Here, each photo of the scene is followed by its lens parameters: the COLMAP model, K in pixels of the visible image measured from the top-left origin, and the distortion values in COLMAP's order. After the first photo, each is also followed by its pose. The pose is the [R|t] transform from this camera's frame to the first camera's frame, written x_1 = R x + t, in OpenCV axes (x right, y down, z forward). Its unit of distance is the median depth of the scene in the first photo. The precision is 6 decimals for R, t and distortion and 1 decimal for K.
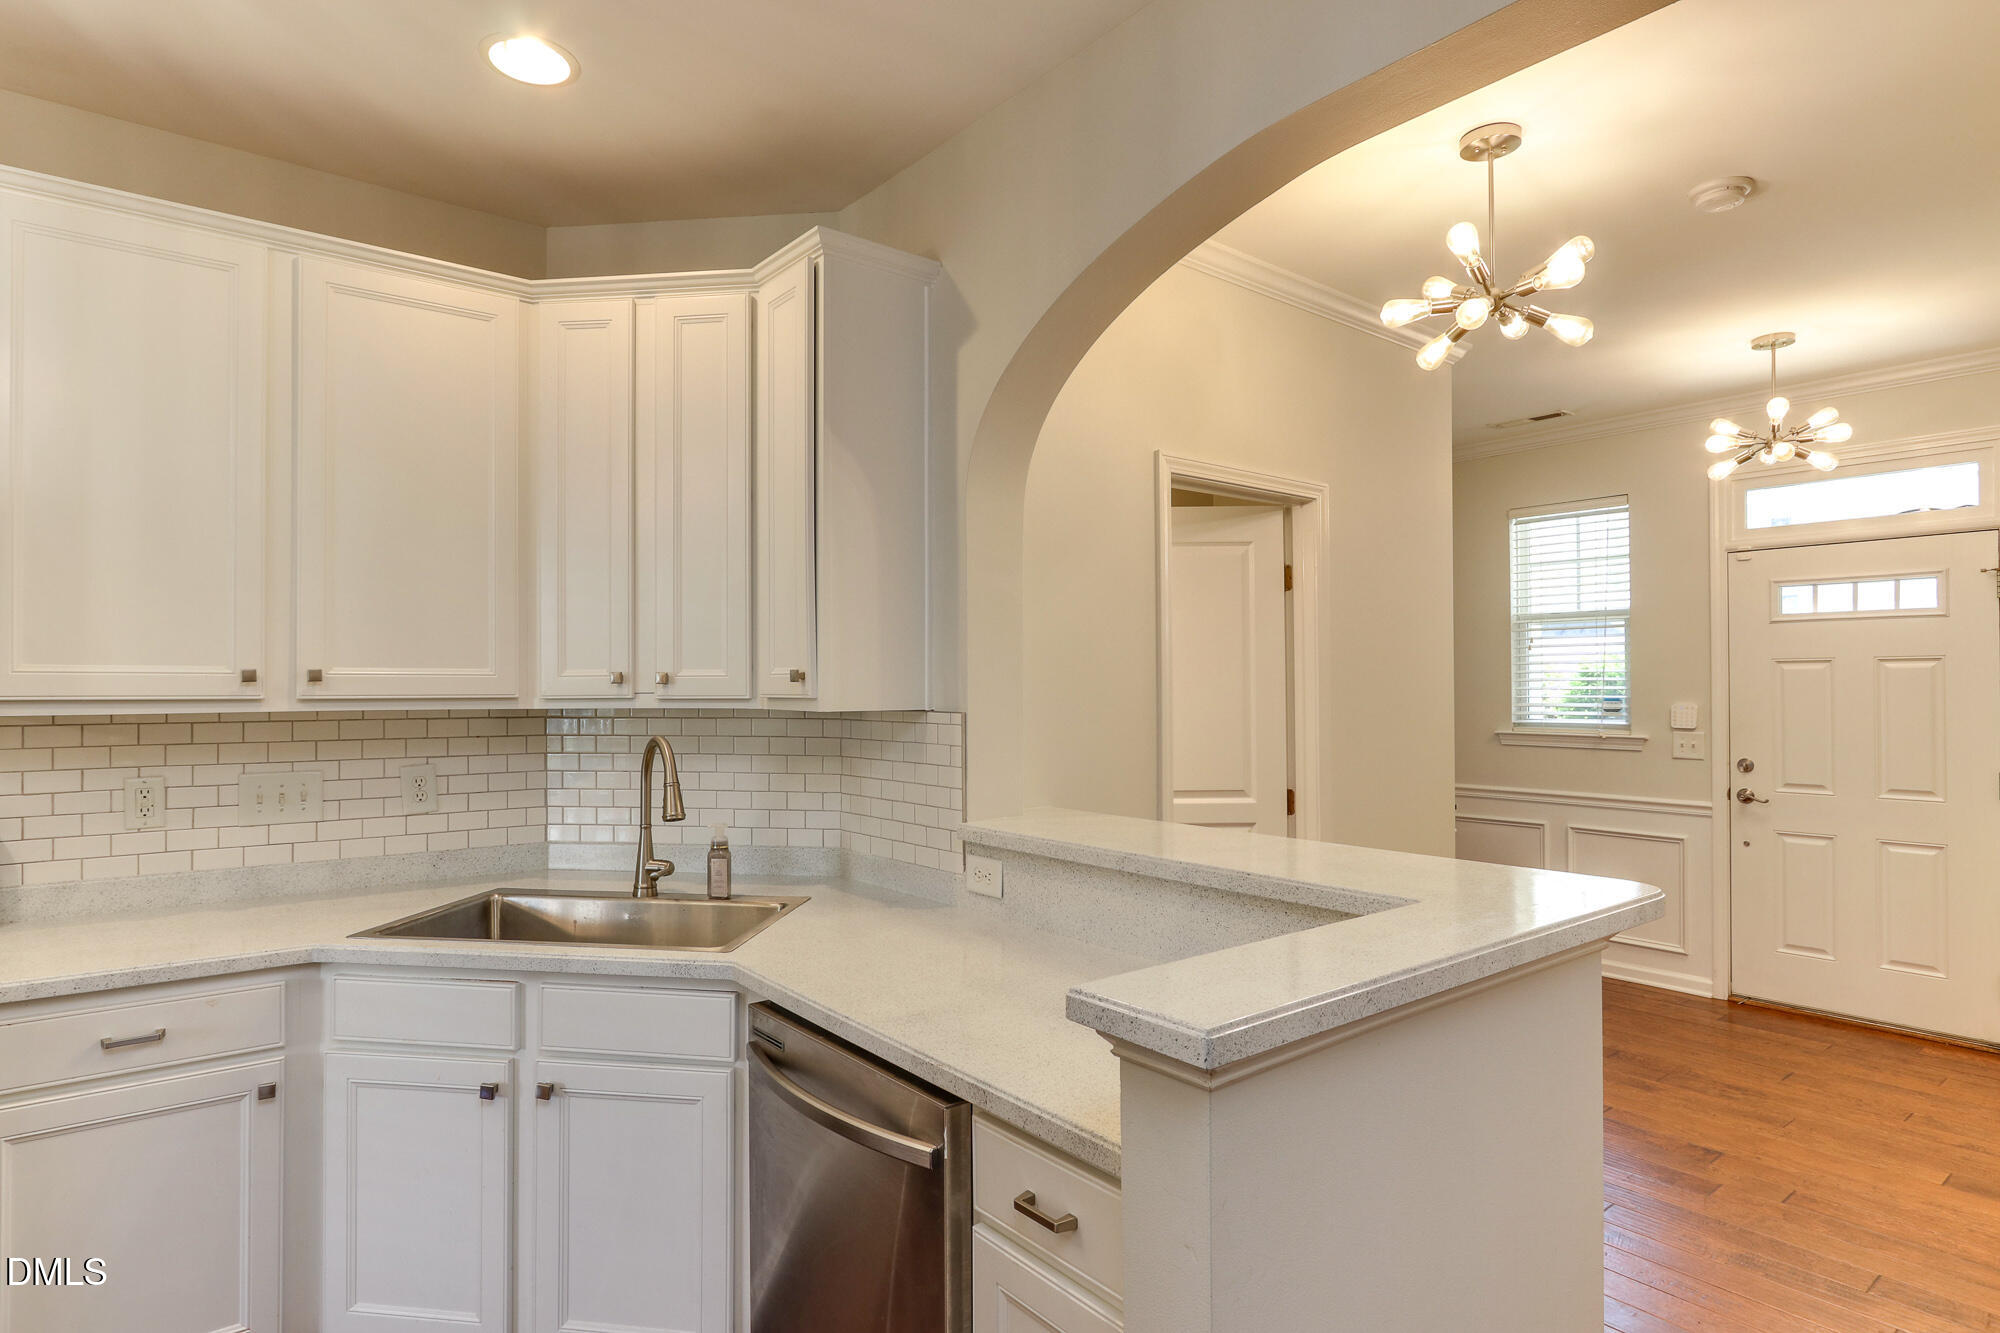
lens RADIAL K [[1058.6, 0, 999.8], [0, 1058.6, 671.2], [0, 0, 1]] dist [-0.006925, 0.000737]
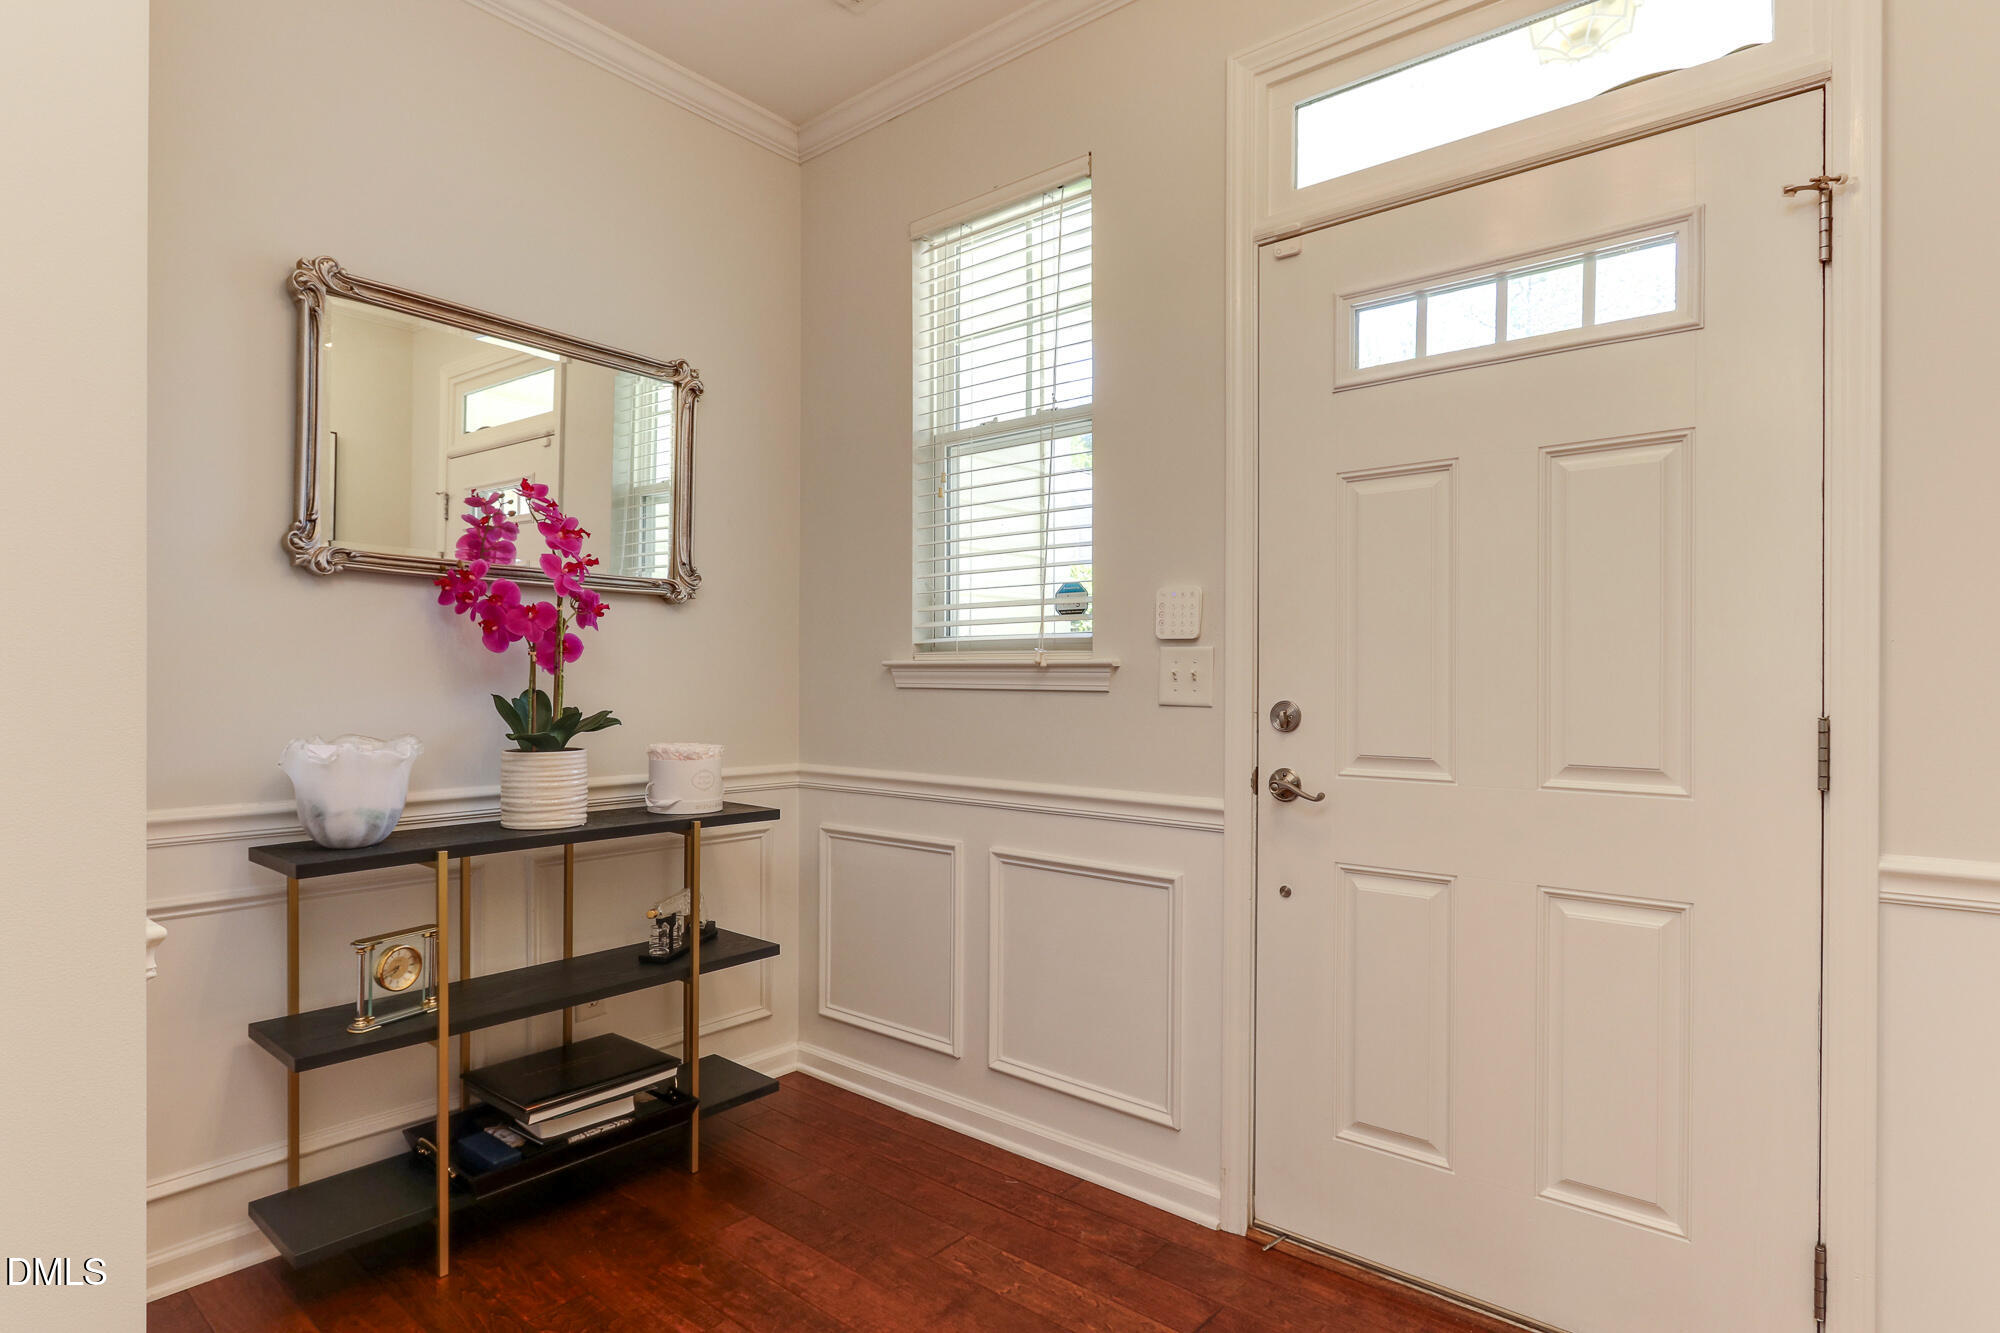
lens RADIAL K [[1058.6, 0, 997.7], [0, 1058.6, 670.9], [0, 0, 1]] dist [-0.006925, 0.000737]
pose [[0.977857, 0.005195, 0.209211, 0.490658], [-0.007915, 0.999895, 0.012167, 0.065109], [-0.209126, -0.013553, 0.977795, 0.584077]]
